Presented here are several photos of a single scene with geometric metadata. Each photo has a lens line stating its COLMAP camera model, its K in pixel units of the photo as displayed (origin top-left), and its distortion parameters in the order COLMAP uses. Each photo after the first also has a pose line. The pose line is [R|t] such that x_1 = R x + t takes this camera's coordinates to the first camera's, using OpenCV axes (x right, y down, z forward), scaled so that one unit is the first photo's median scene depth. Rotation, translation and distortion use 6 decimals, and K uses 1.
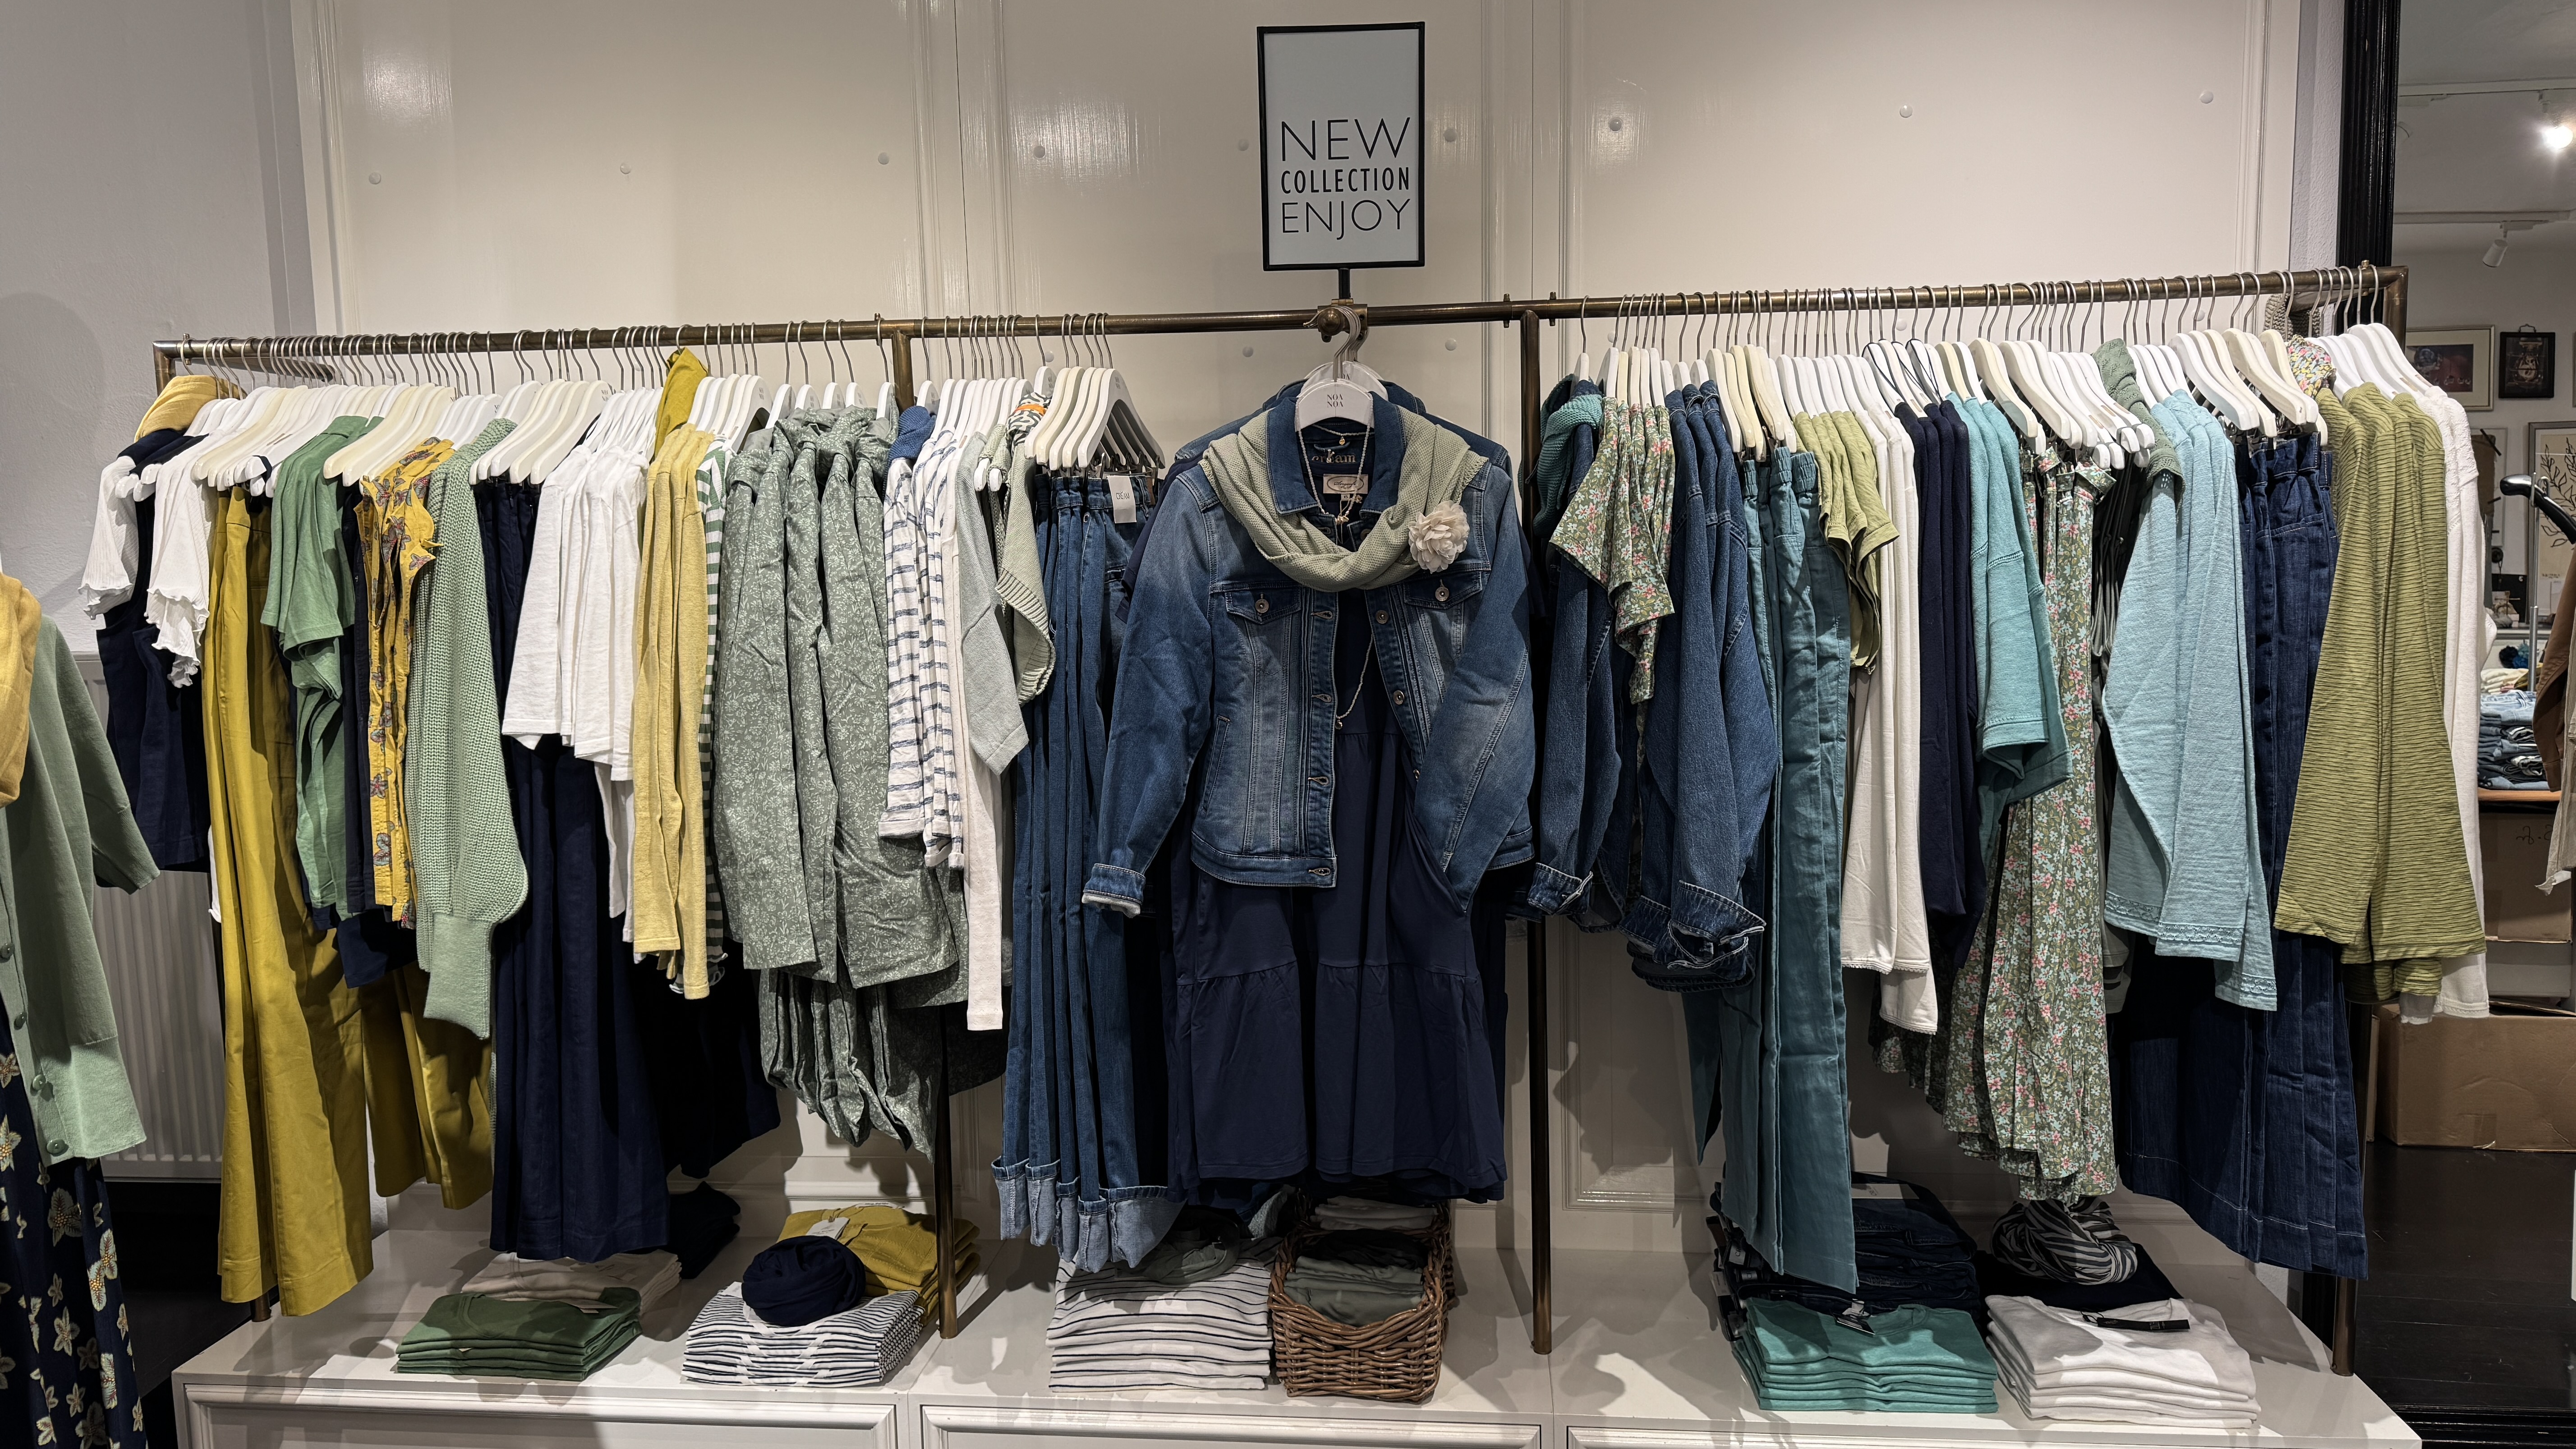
lens RADIAL K [[1816.9, 0, 1306.6], [0, 1816.9, 744.5], [0, 0, 1]] dist [0.100473, -0.180465]
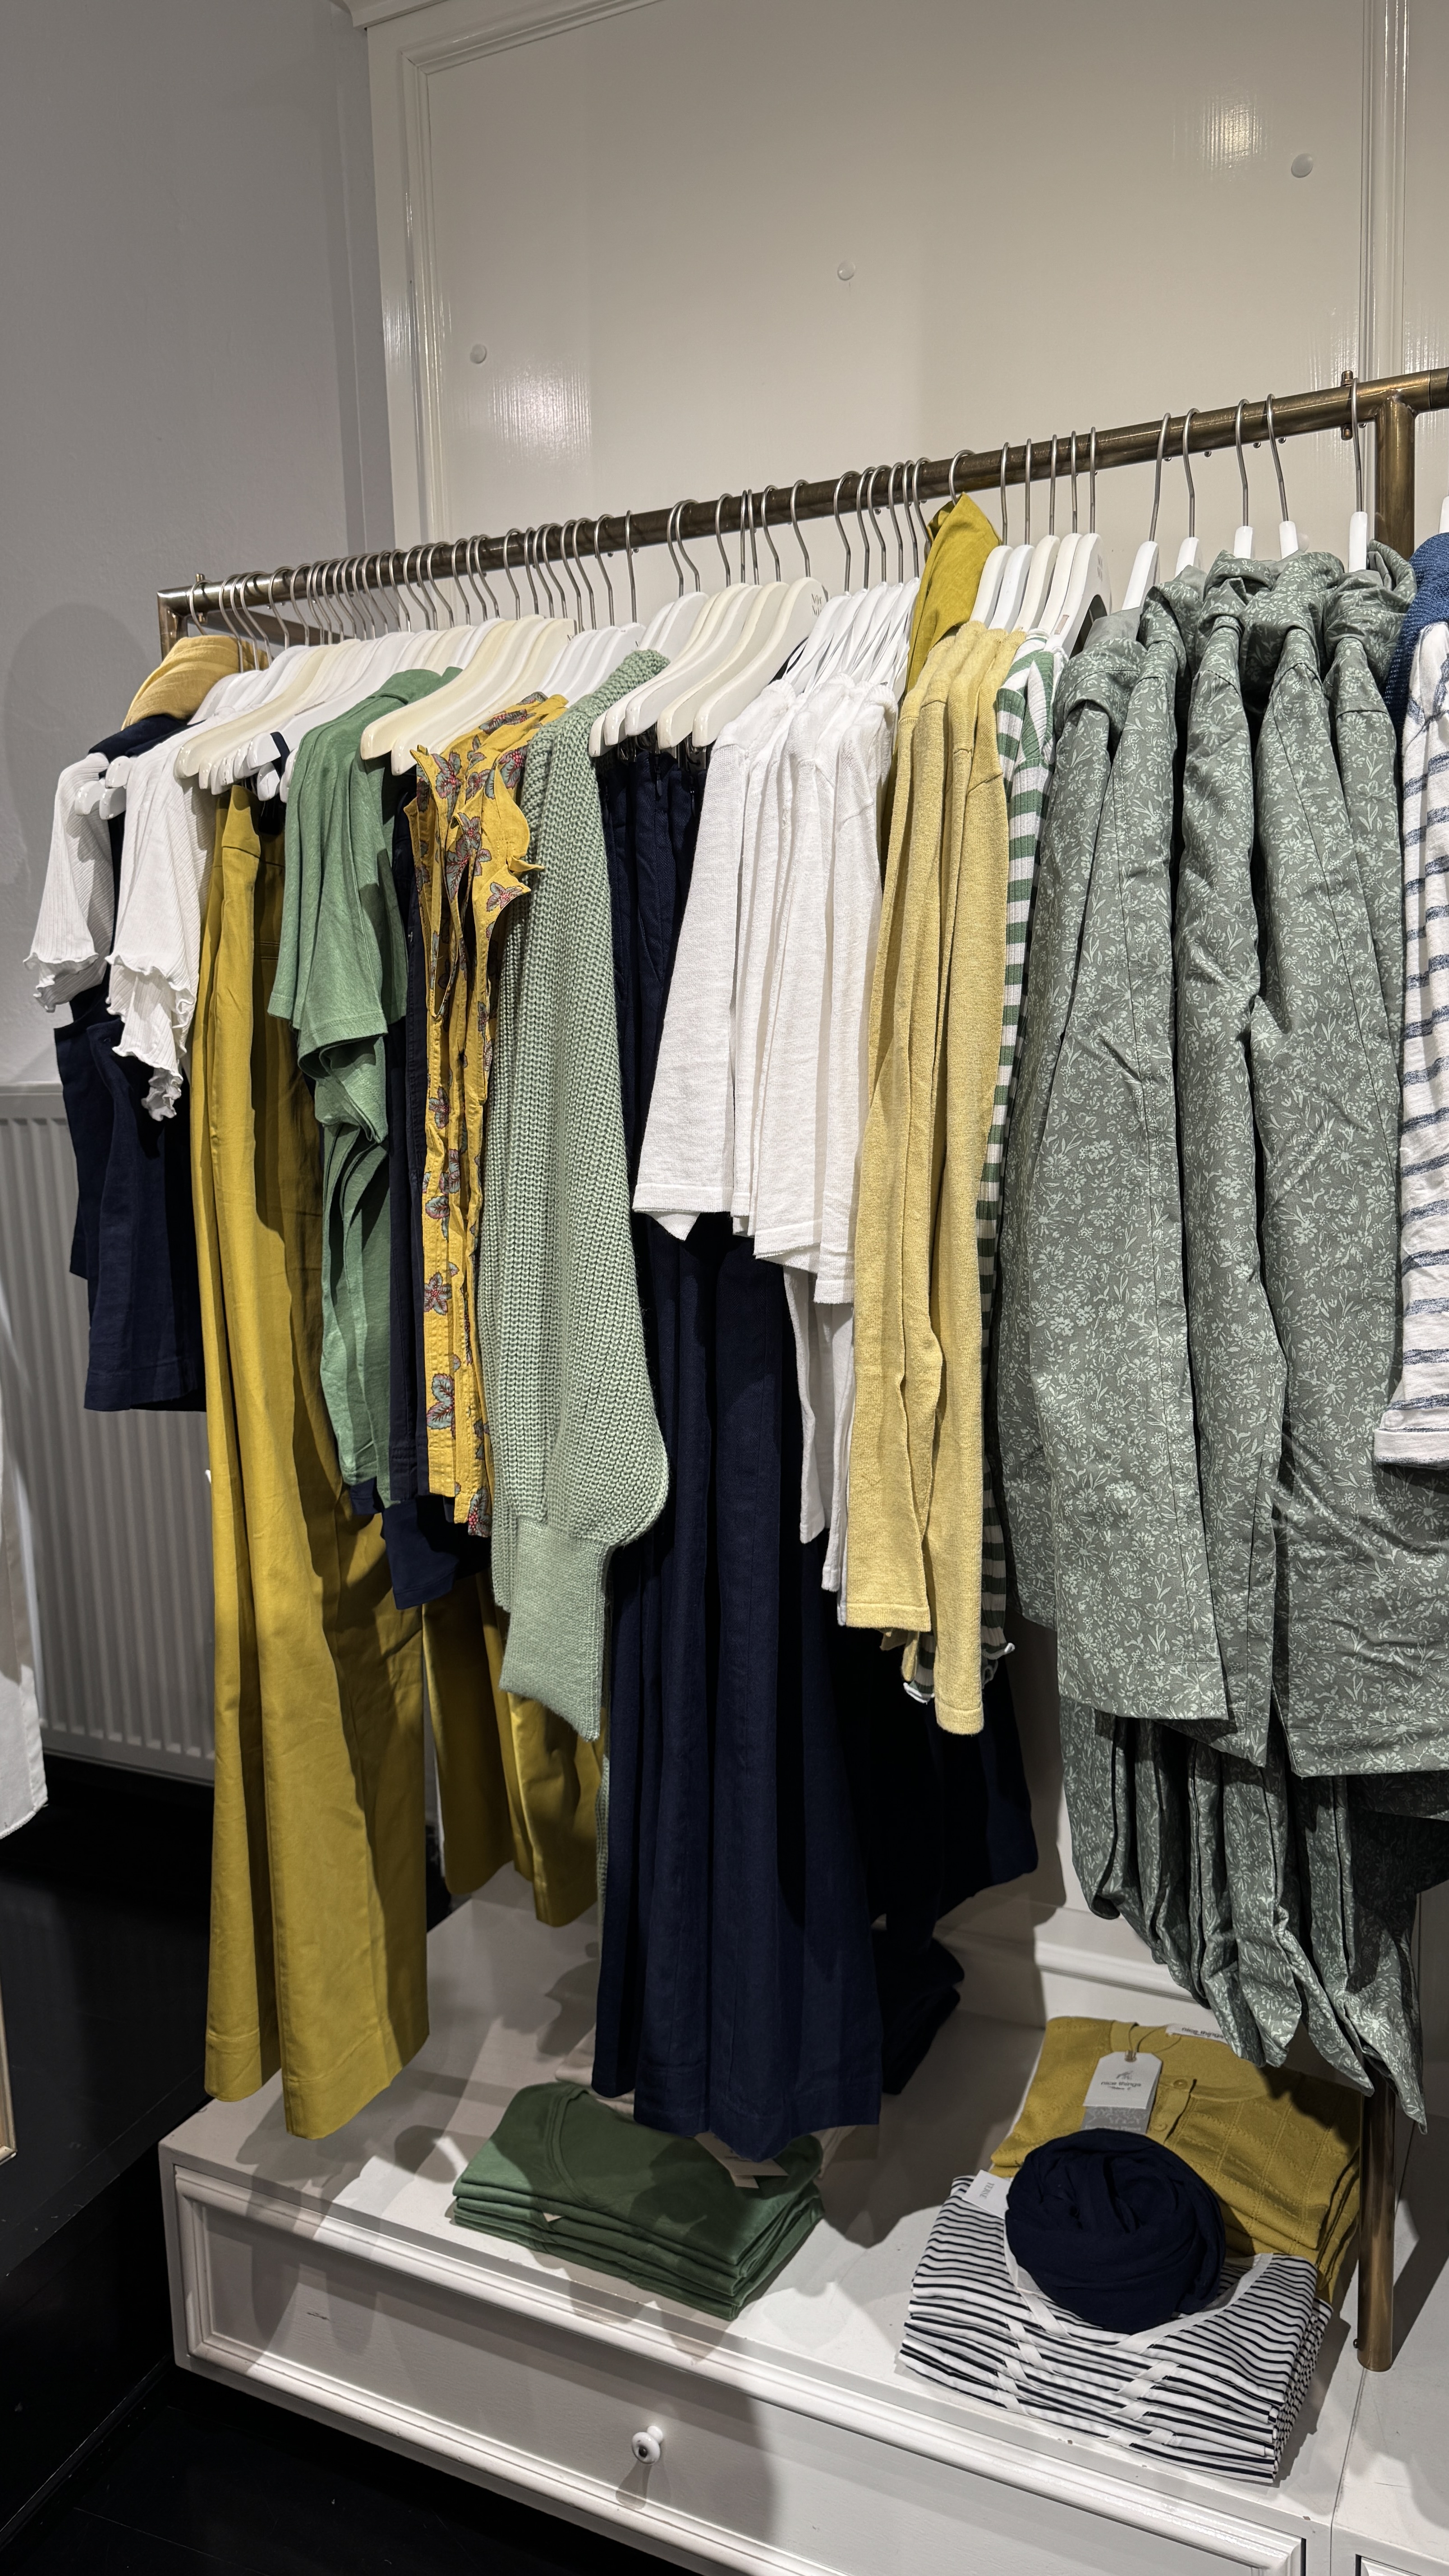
lens RADIAL K [[1816.9, 0, 741.0], [0, 1816.9, 1295.4], [0, 0, 1]] dist [0.100473, -0.180465]
pose [[0.936829, 0.043465, -0.347077, -0.215258], [-0.027129, 0.998289, 0.051791, -0.009502], [0.348735, -0.039104, 0.936405, 0.497786]]
